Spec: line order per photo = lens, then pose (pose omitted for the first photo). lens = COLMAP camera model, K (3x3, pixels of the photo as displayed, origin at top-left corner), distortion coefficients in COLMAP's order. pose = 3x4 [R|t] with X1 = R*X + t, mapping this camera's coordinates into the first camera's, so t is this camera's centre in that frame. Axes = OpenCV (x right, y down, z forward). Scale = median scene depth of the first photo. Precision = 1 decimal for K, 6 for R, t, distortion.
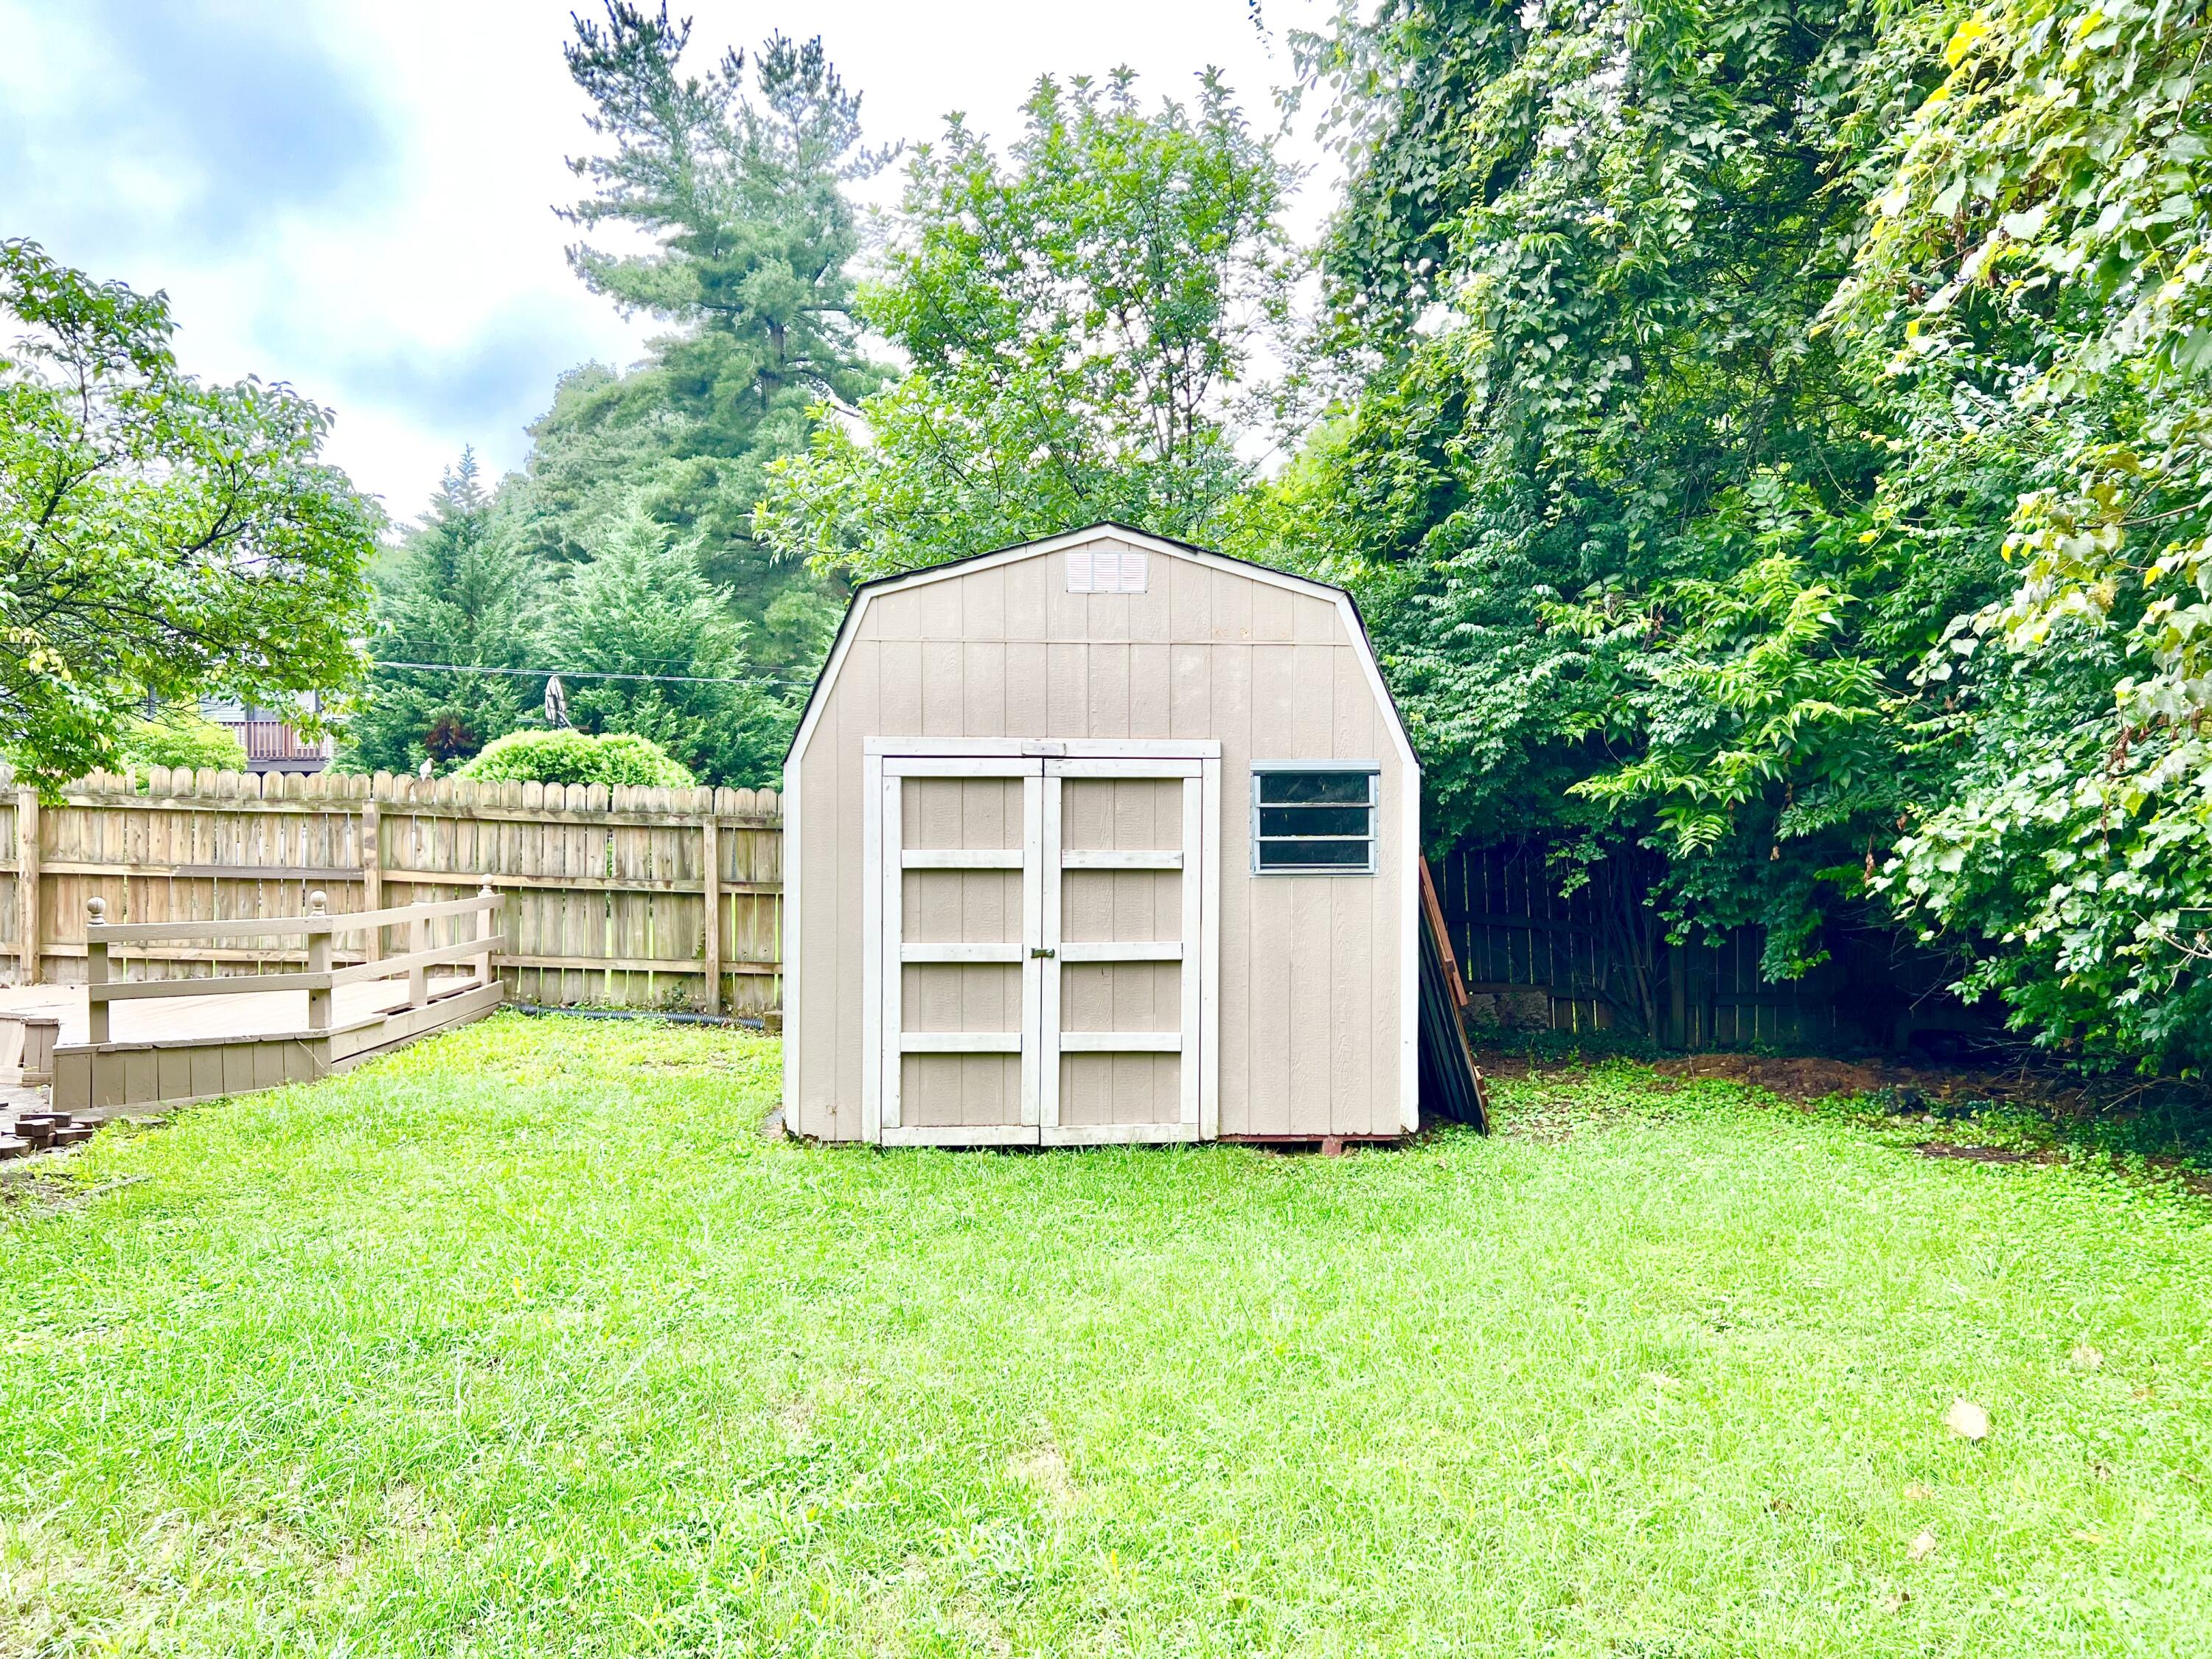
lens RADIAL K [[1656.9, 0, 1103.7], [0, 1656.9, 834.3], [0, 0, 1]] dist [0.068792, -0.085185]
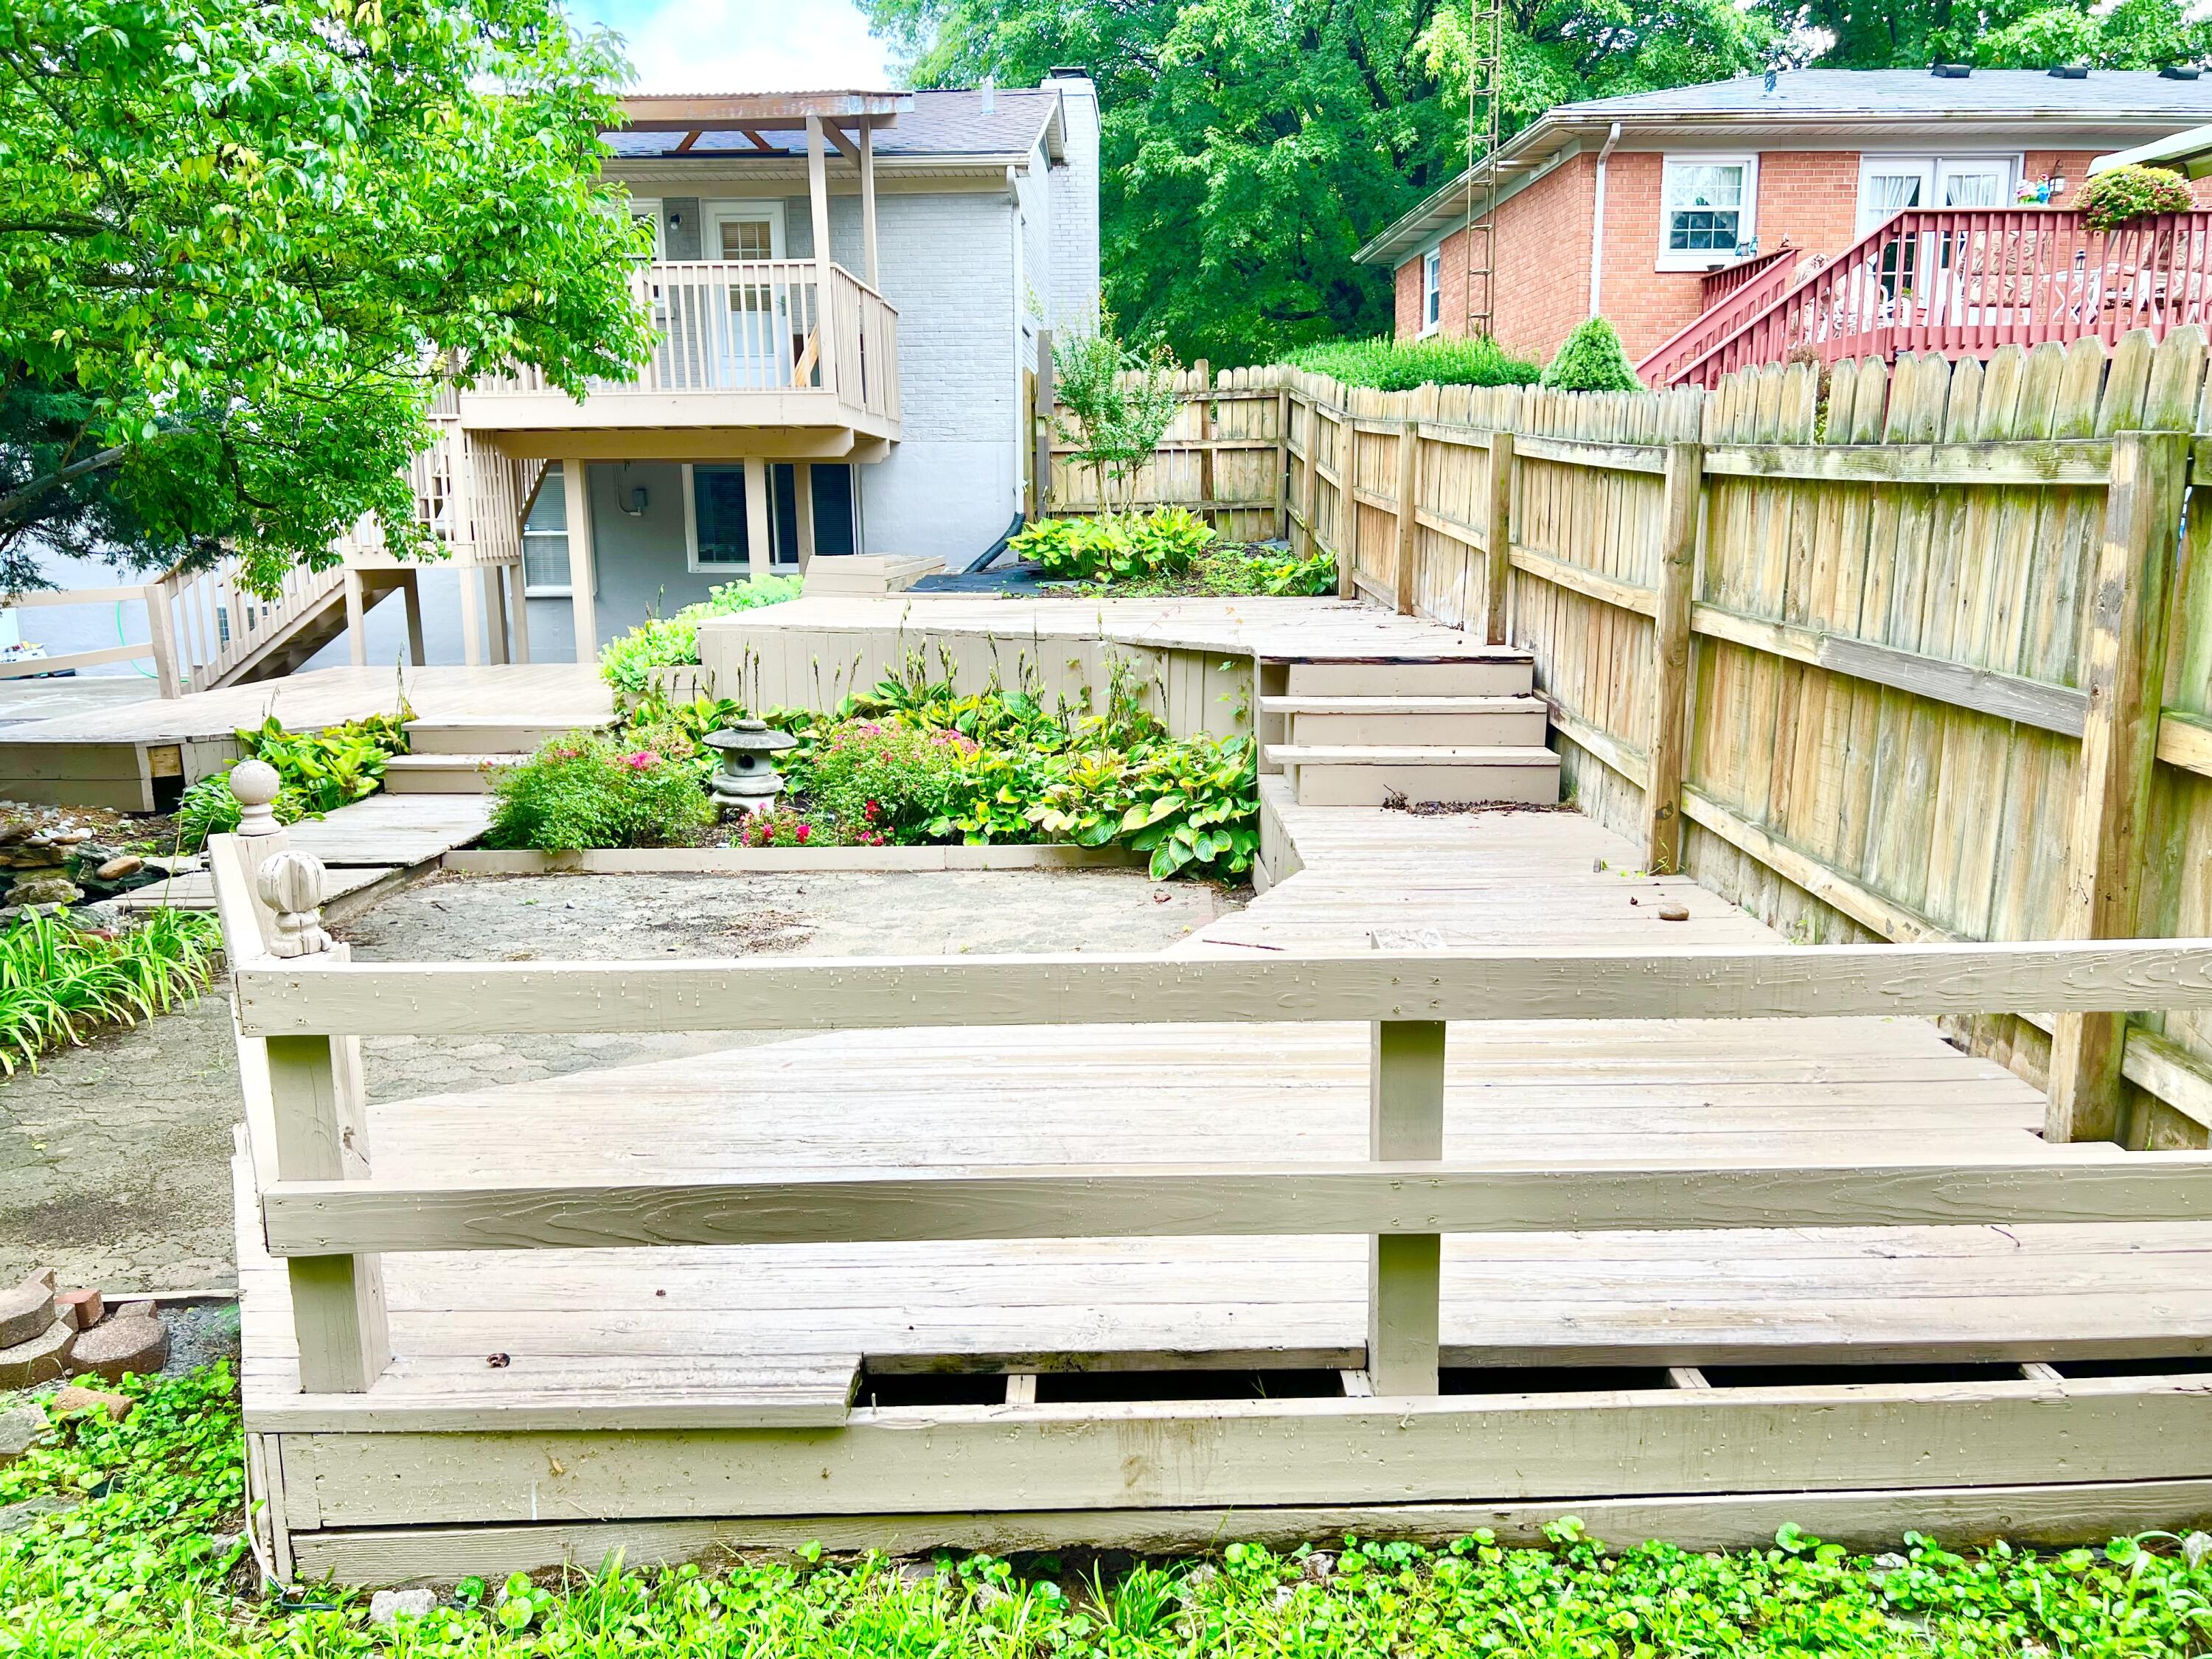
lens RADIAL K [[1656.9, 0, 1106.1], [0, 1656.9, 835.3], [0, 0, 1]] dist [0.068792, -0.085185]
pose [[-0.039530, 0.194008, -0.980203, -0.179090], [0.014731, 0.980976, 0.193567, -0.012236], [0.999110, -0.006787, -0.041636, 0.859225]]
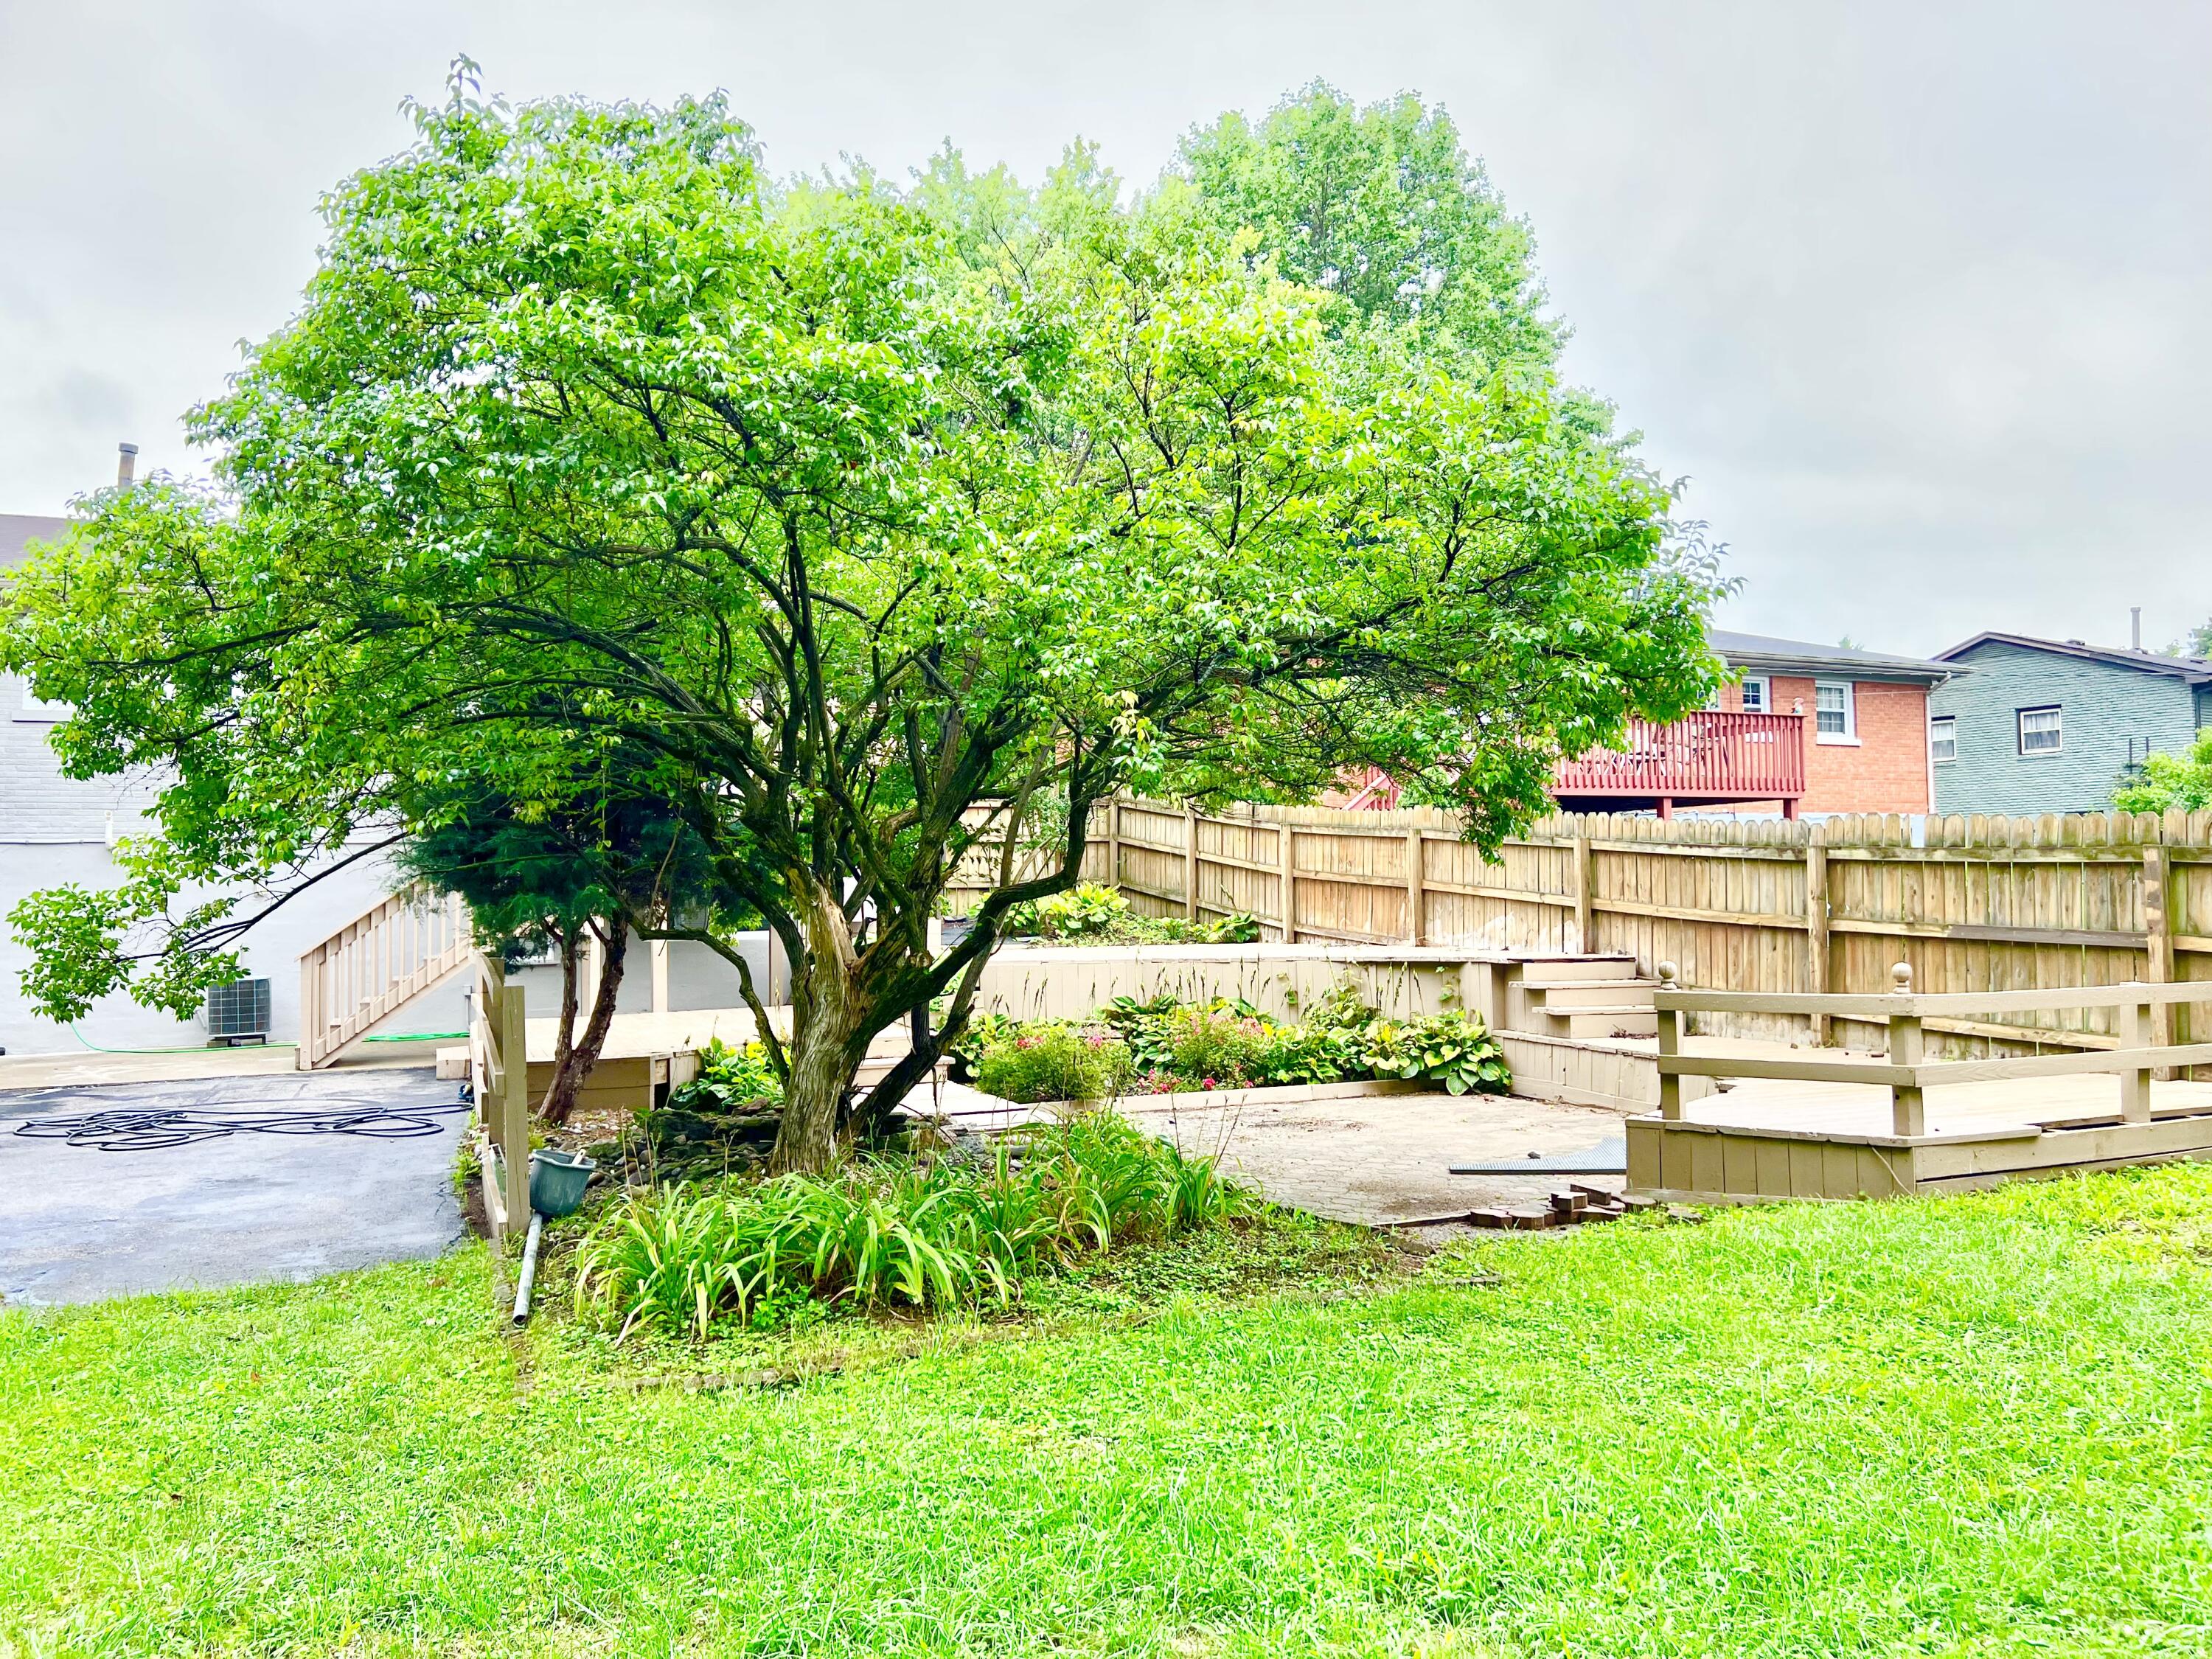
lens RADIAL K [[1674.0, 0, 1106.5], [0, 1674.0, 834.7], [0, 0, 1]] dist [-0.001437, -0.000536]
pose [[0.363224, -0.034435, -0.931065, 0.104915], [0.006116, 0.999383, -0.034576, -0.001342], [0.931682, 0.006864, 0.363210, 0.270306]]
